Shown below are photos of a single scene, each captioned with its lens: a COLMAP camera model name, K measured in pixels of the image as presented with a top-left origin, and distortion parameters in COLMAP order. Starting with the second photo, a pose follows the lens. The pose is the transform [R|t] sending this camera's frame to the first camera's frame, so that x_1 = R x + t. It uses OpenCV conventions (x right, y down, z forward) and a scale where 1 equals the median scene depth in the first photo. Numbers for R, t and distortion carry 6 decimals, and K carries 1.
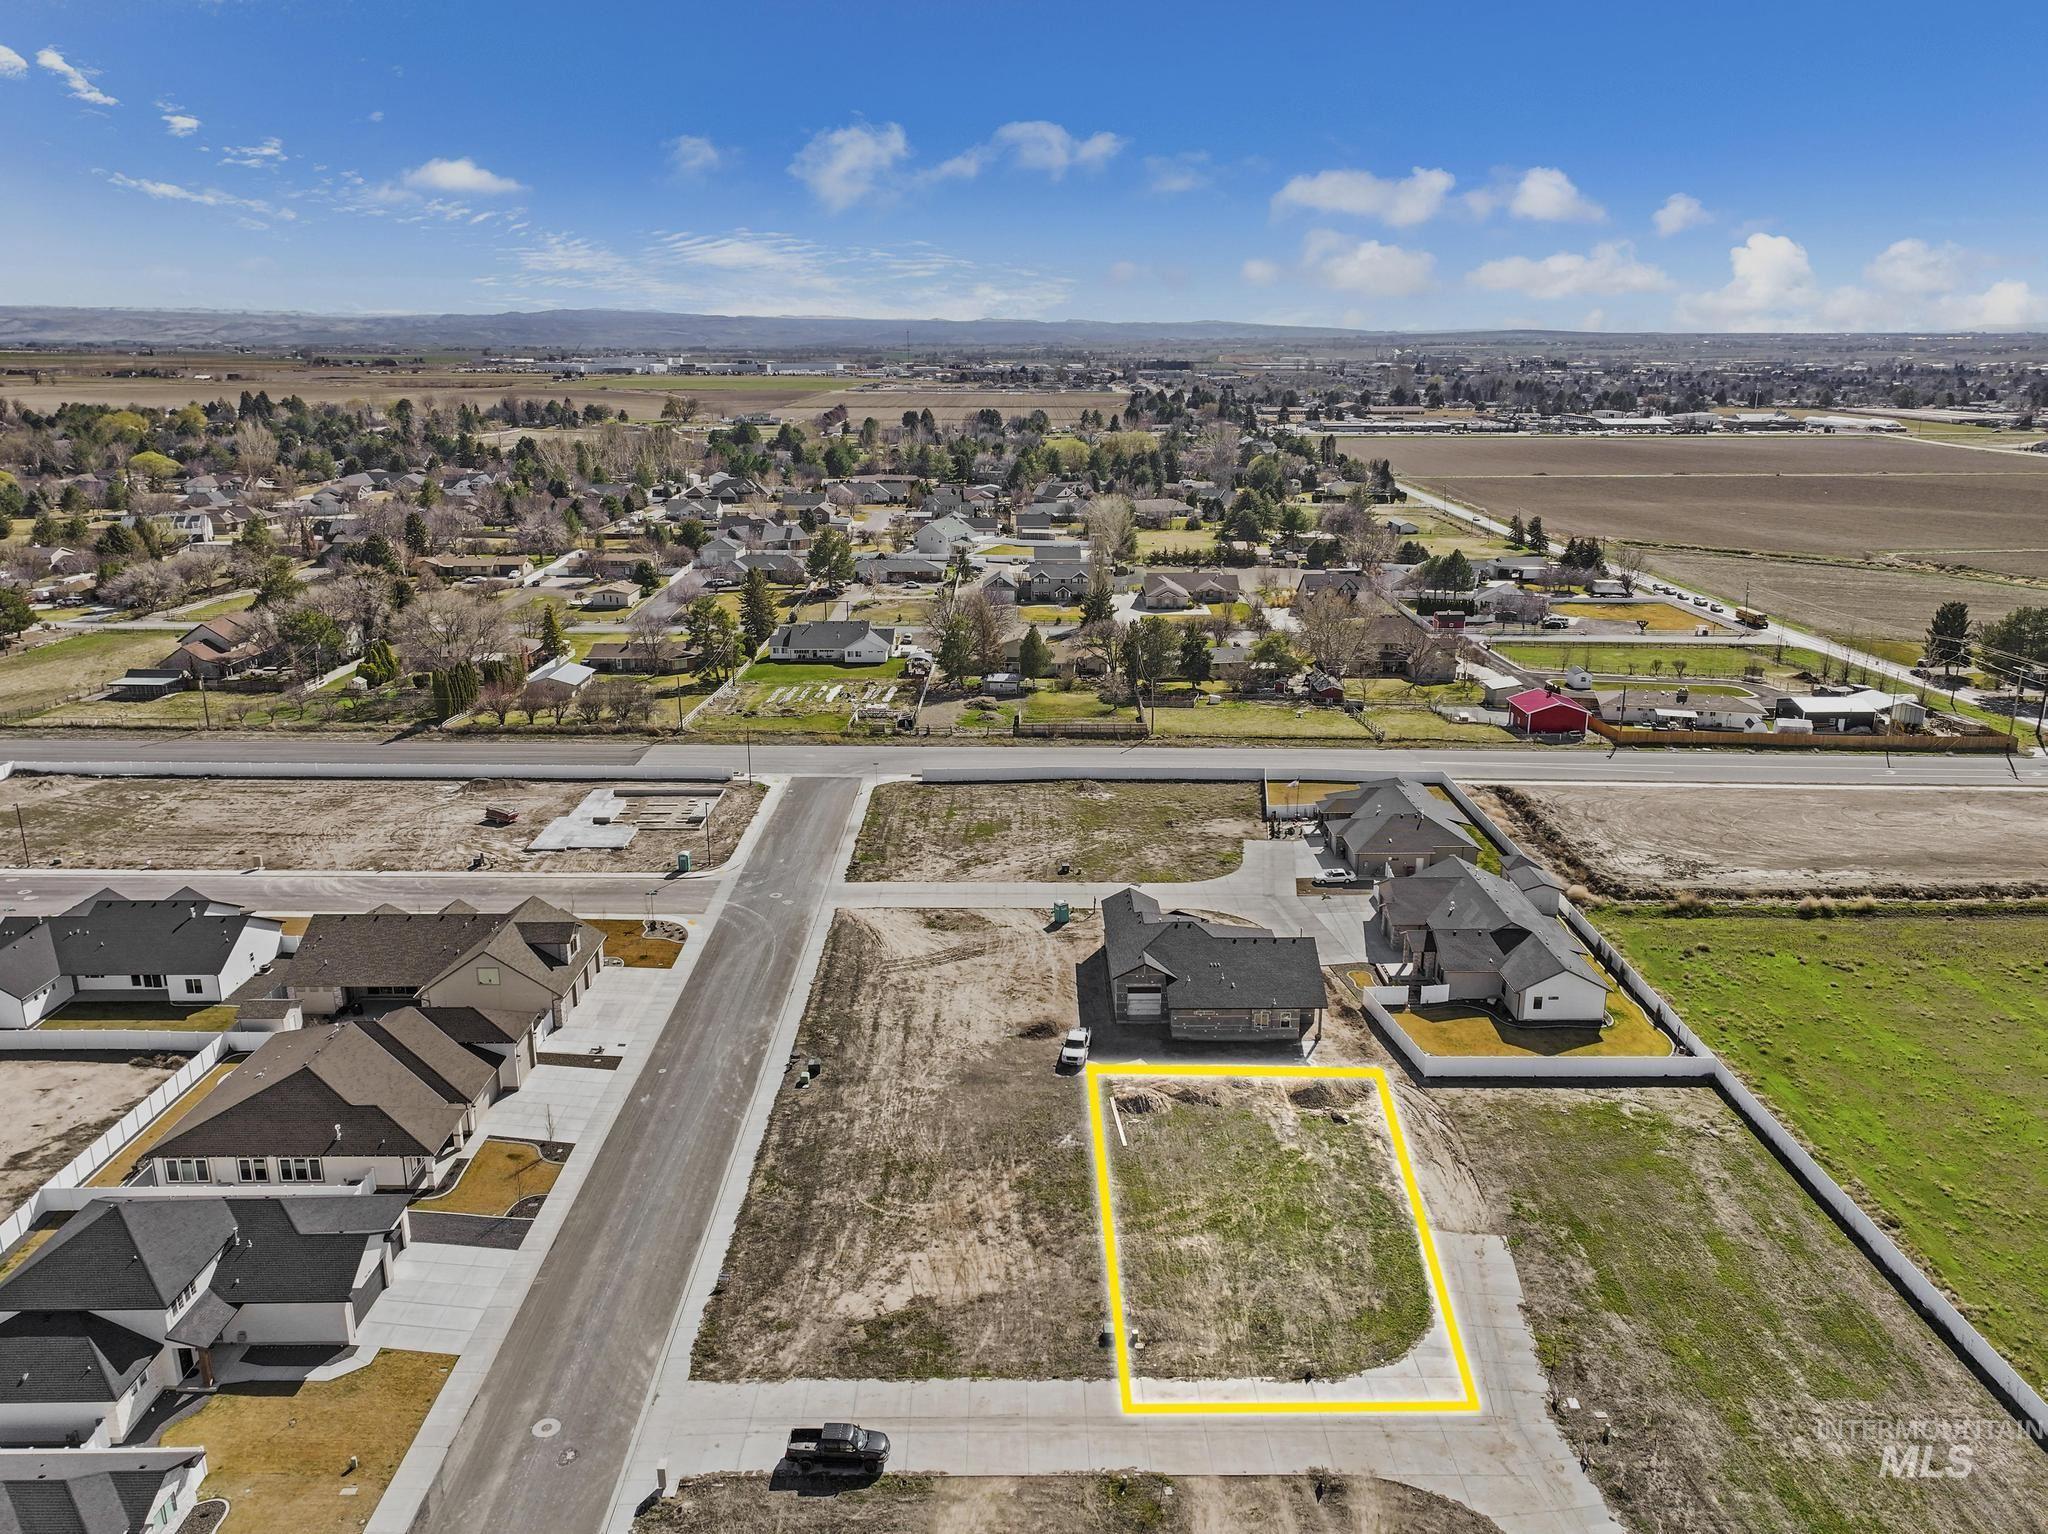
lens RADIAL K [[1466.9, 0, 1024.0], [0, 1466.9, 767.0], [0, 0, 1]] dist [0.010461, 0.002641]
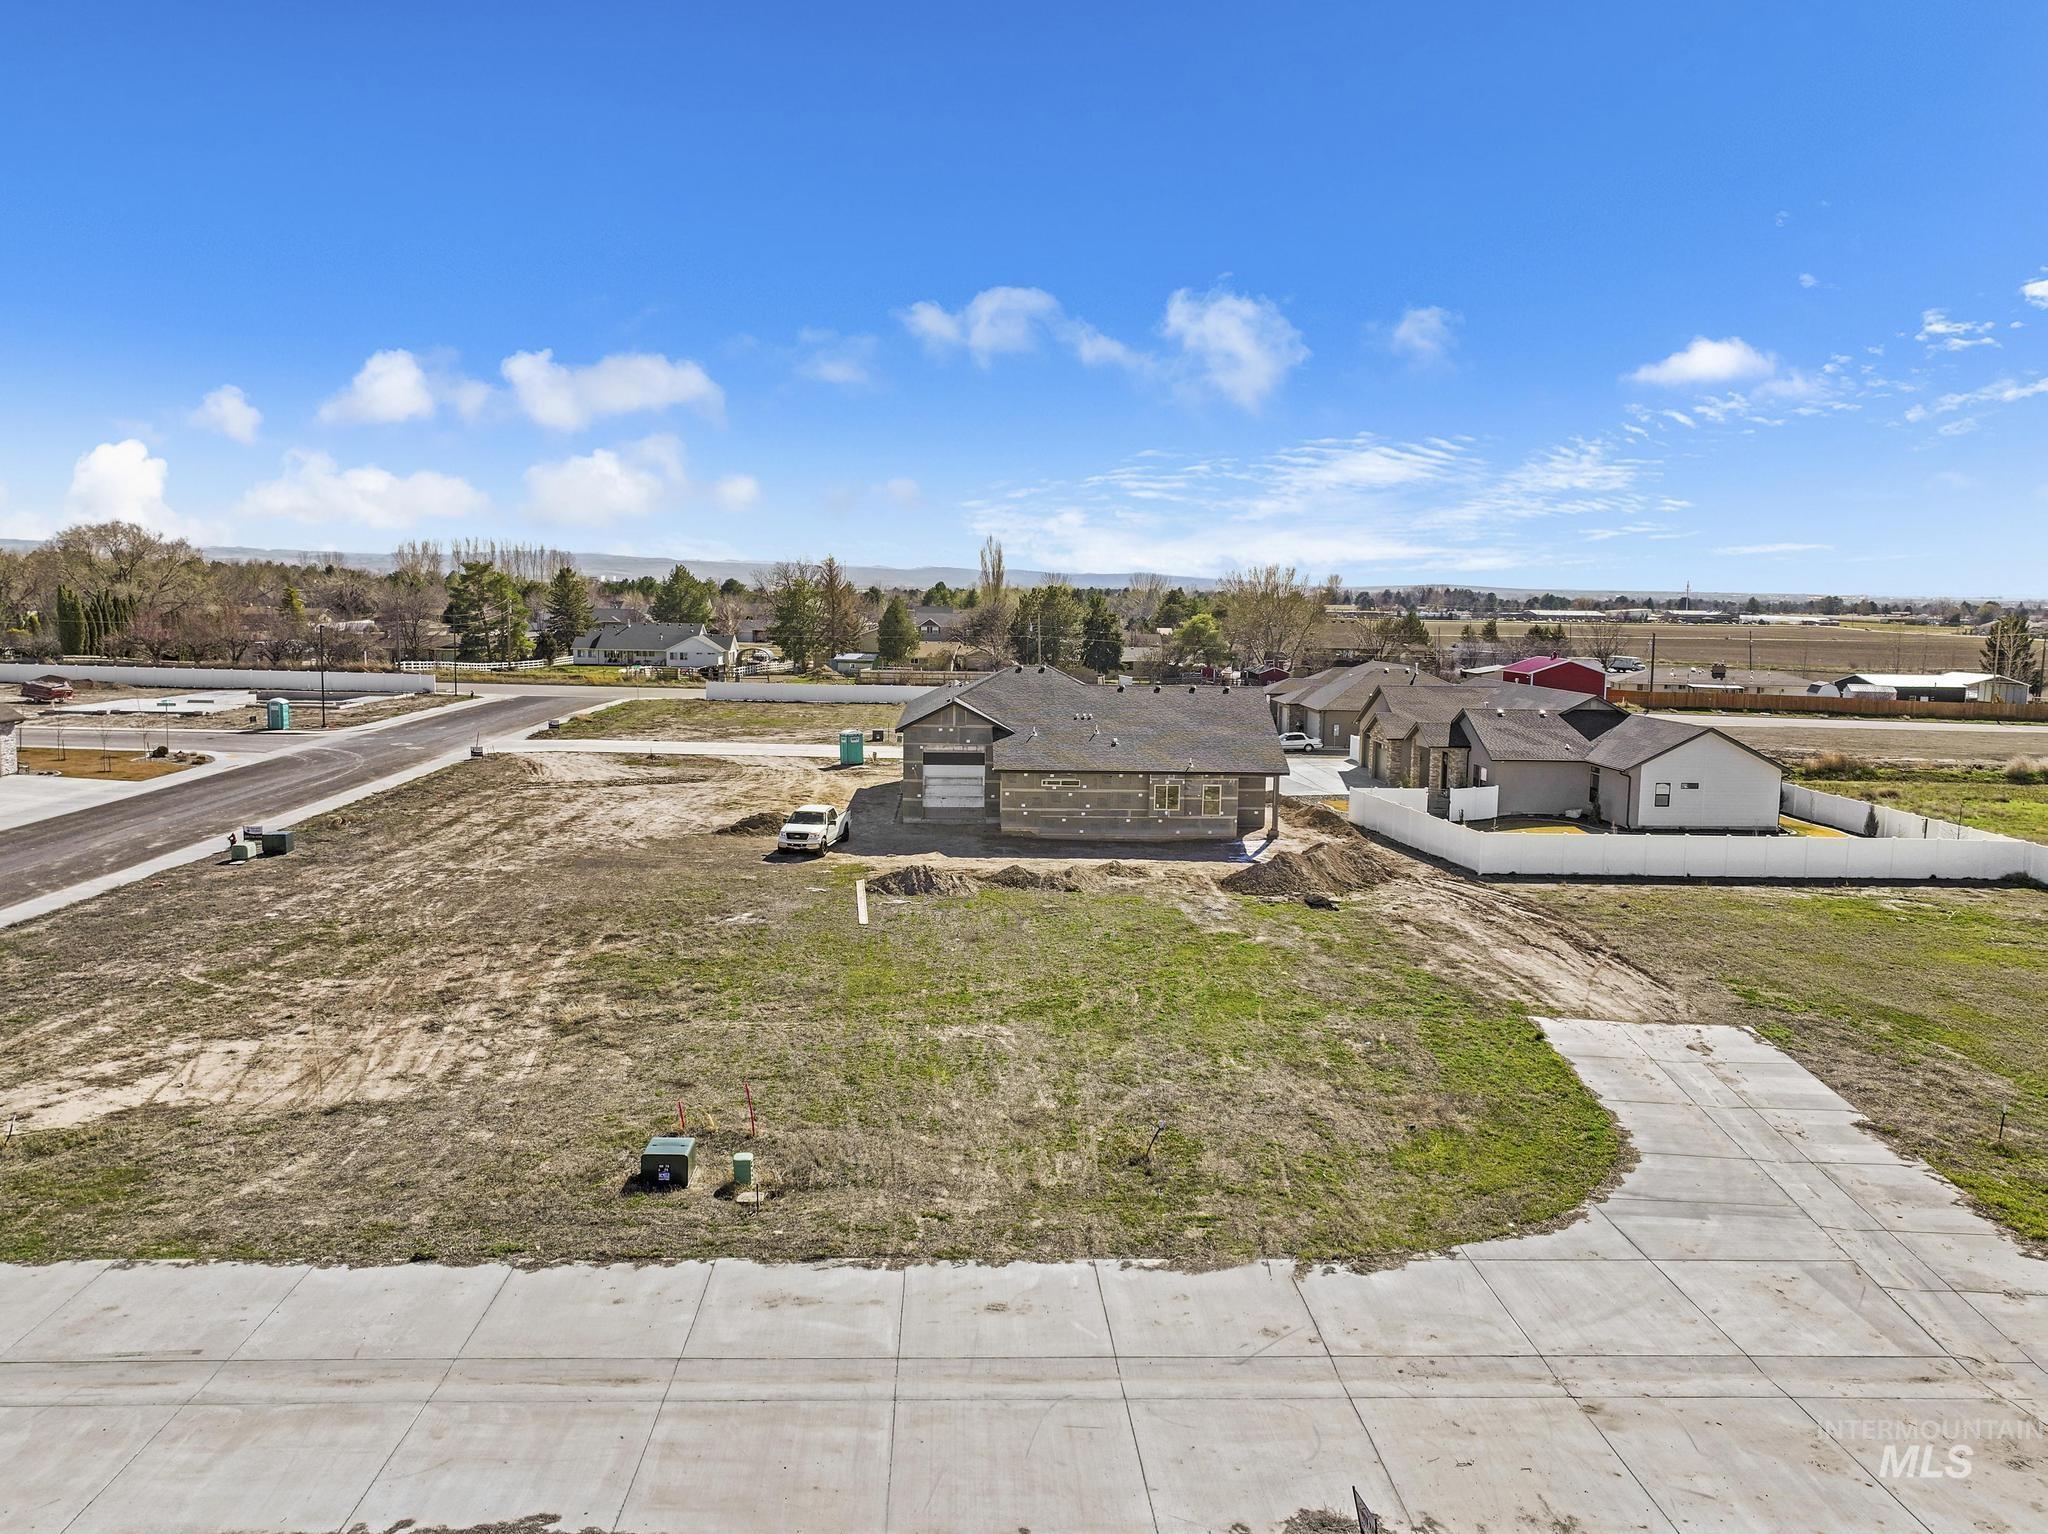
lens RADIAL K [[1473.8, 0, 1027.0], [0, 1473.8, 769.5], [0, 0, 1]] dist [0.003292, 0.008714]
pose [[0.998861, 0.016945, 0.044602, 0.091793], [-0.009544, 0.986878, -0.161188, 0.264552], [-0.046748, 0.160579, 0.985915, 0.499253]]
